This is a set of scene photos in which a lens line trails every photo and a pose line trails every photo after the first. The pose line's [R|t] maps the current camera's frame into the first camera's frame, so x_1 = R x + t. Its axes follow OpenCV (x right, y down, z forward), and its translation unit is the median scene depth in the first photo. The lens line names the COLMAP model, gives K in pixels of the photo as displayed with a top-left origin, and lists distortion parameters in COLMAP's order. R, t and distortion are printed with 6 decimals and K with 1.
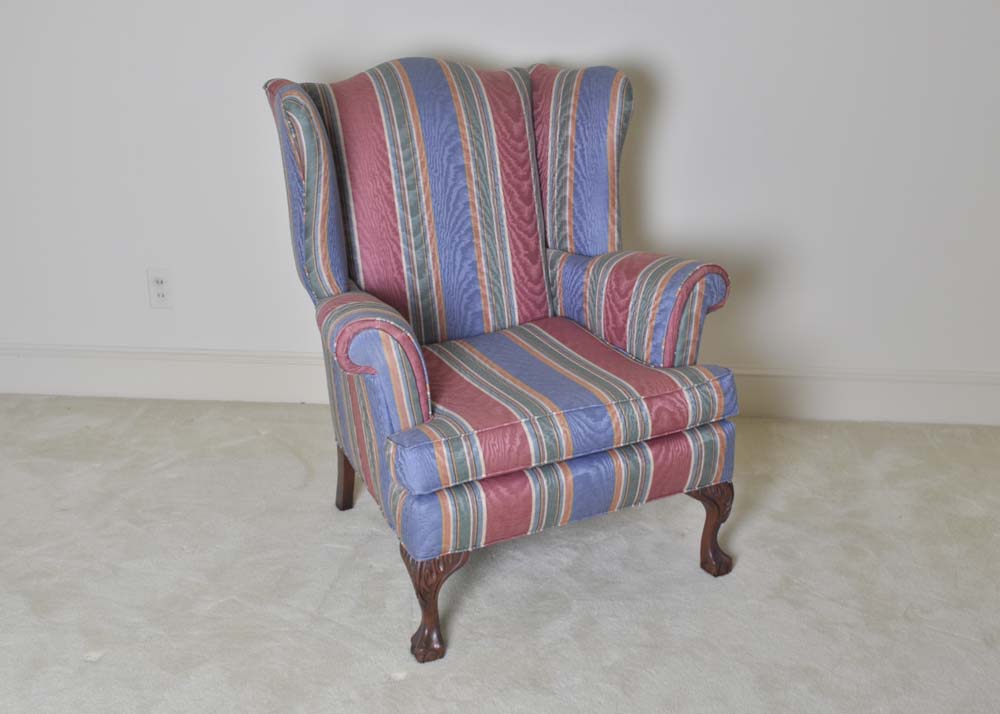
lens RADIAL K [[1127.8, 0, 534.7], [0, 1127.8, 353.5], [0, 0, 1]] dist [-0.072320, 0.000000]
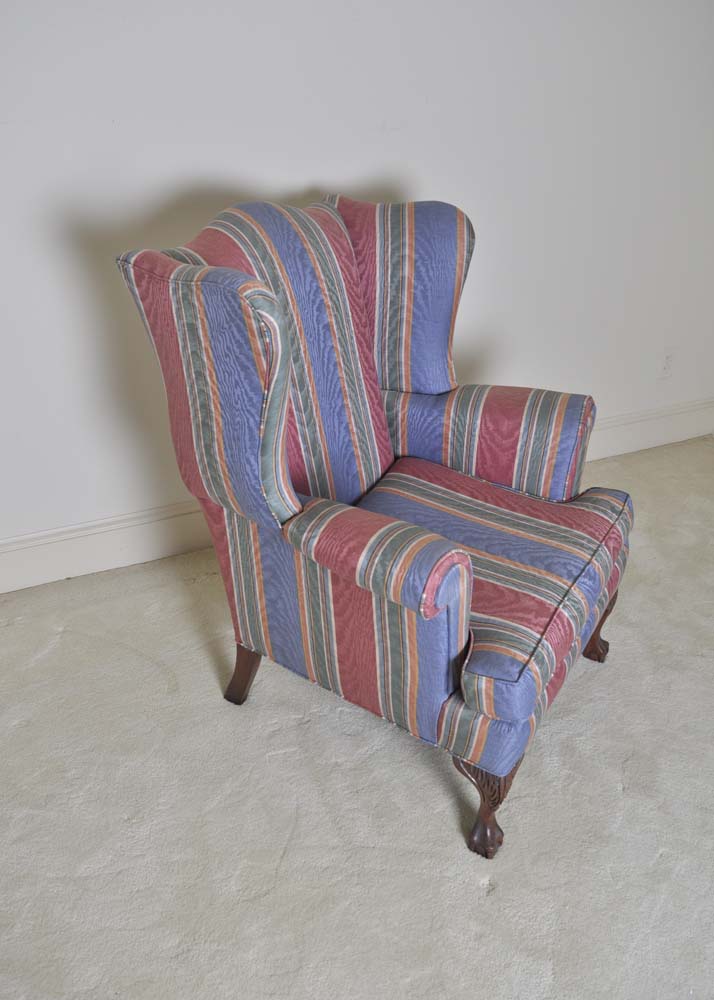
lens RADIAL K [[838.9, 0, 352.4], [0, 838.9, 499.7], [0, 0, 1]] dist [-0.095095, 0.012718]
pose [[0.859150, -0.227459, 0.458393, -0.388663], [0.135708, 0.964983, 0.224482, -0.178207], [-0.493402, -0.130656, 0.859932, 0.386116]]
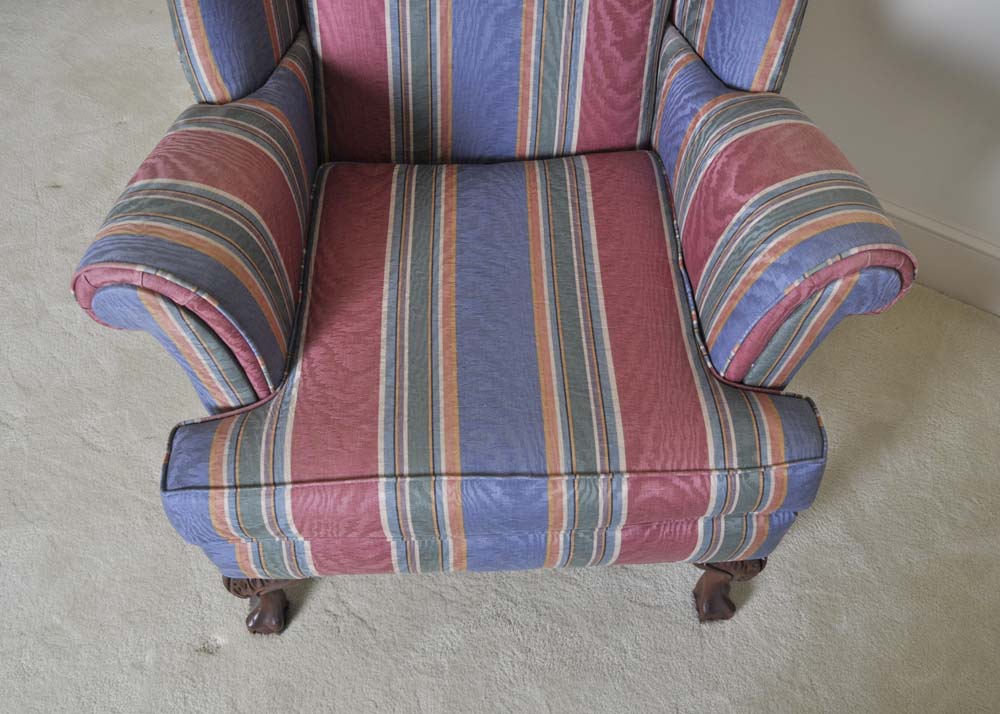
lens RADIAL K [[838.9, 0, 501.5], [0, 838.9, 360.9], [0, 0, 1]] dist [-0.095095, 0.012718]
pose [[0.905199, 0.367954, -0.212662, 0.091448], [-0.180924, 0.786427, 0.590592, -0.203935], [0.384554, -0.496128, 0.778445, 0.584690]]
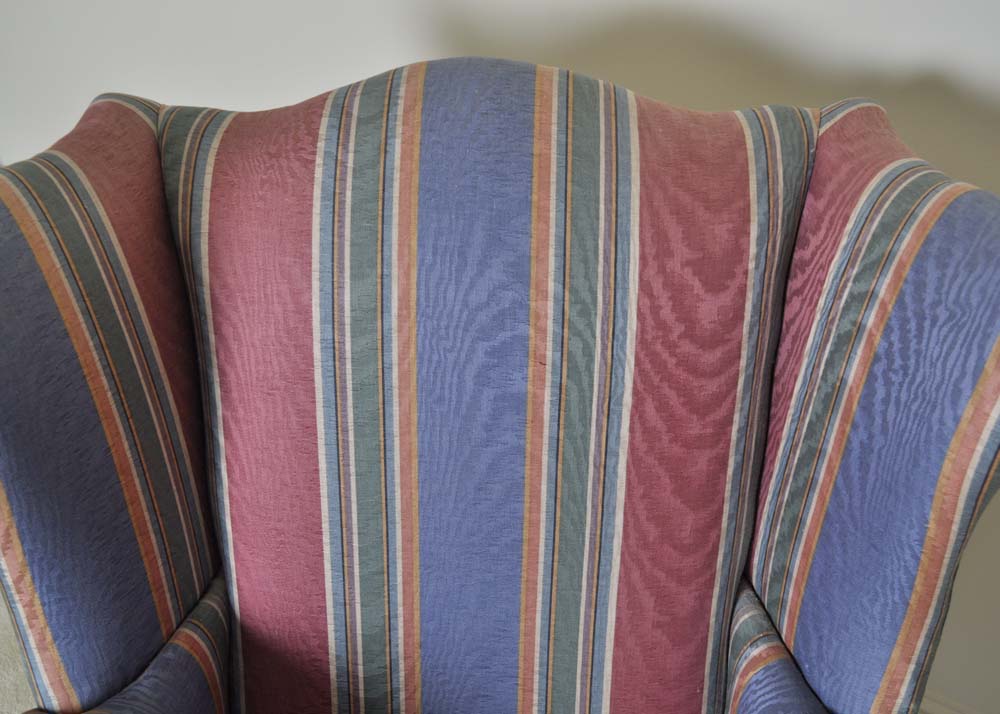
lens RADIAL K [[988.8, 0, 499.8], [0, 988.8, 356.9], [0, 0, 1]] dist [-0.072981, 0.000000]
pose [[0.854010, 0.290724, -0.431446, 0.066167], [-0.172877, 0.940752, 0.291718, -0.271261], [0.490693, -0.174543, 0.853671, 0.719160]]
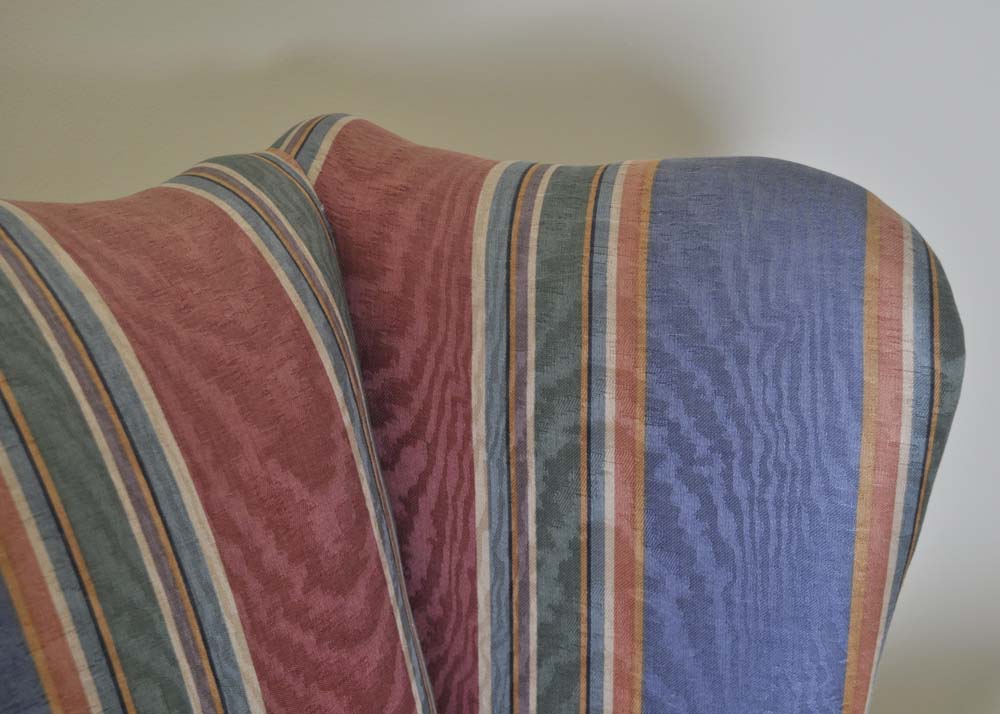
lens RADIAL K [[1525.7, 0, 539.5], [0, 1525.7, 367.0], [0, 0, 1]] dist [-0.052511, 0.000000]
pose [[0.939356, -0.137046, 0.314369, -0.060503], [0.118380, 0.989915, 0.077815, -0.246868], [-0.321863, -0.035881, 0.946106, 0.767373]]
